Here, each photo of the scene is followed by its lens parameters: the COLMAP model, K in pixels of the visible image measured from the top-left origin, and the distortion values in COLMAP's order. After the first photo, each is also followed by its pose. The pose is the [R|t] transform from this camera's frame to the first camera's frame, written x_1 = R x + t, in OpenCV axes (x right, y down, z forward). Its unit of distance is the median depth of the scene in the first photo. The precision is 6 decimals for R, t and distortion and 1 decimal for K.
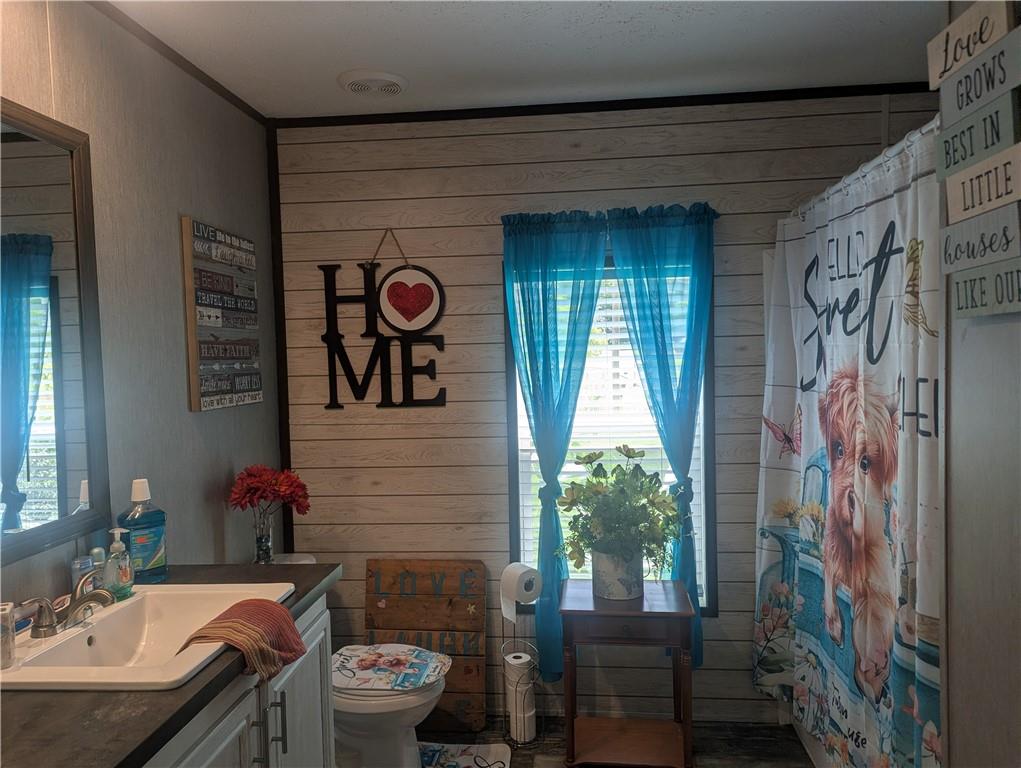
lens RADIAL K [[723.7, 0, 510.4], [0, 723.7, 384.9], [0, 0, 1]] dist [0.053876, -0.040283]
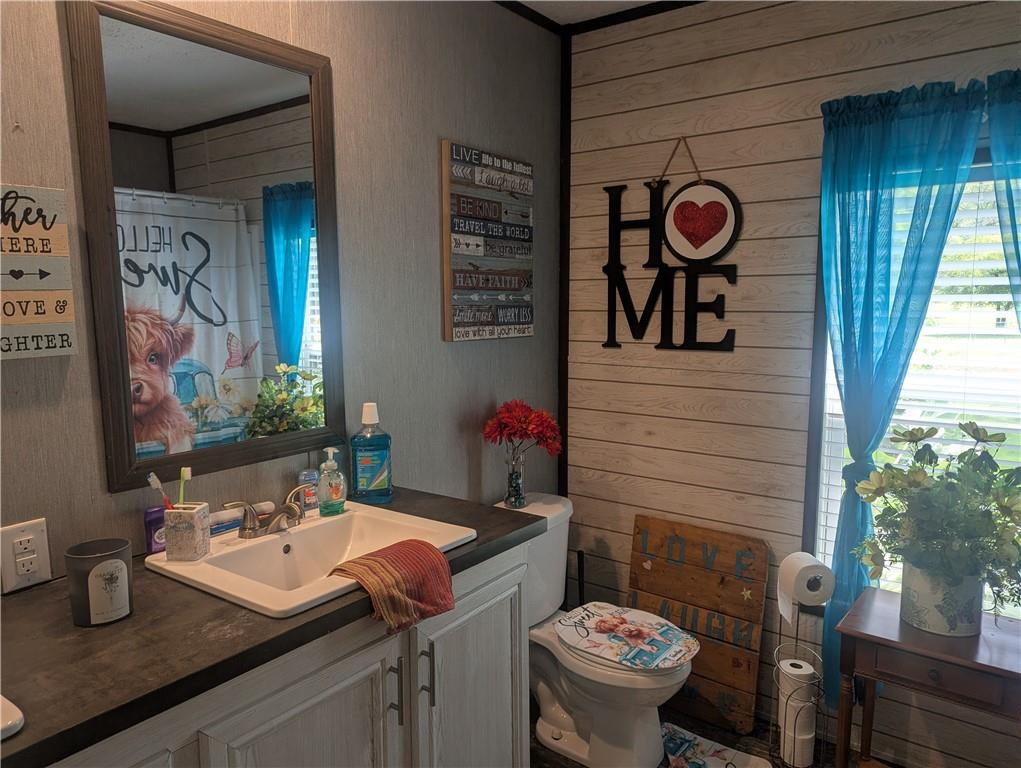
lens RADIAL K [[723.7, 0, 510.9], [0, 723.7, 393.9], [0, 0, 1]] dist [0.053876, -0.040283]
pose [[0.856190, 0.089929, -0.508774, 0.129368], [-0.041884, 0.993575, 0.105136, 0.000314], [0.514960, -0.068707, 0.854456, 0.163712]]
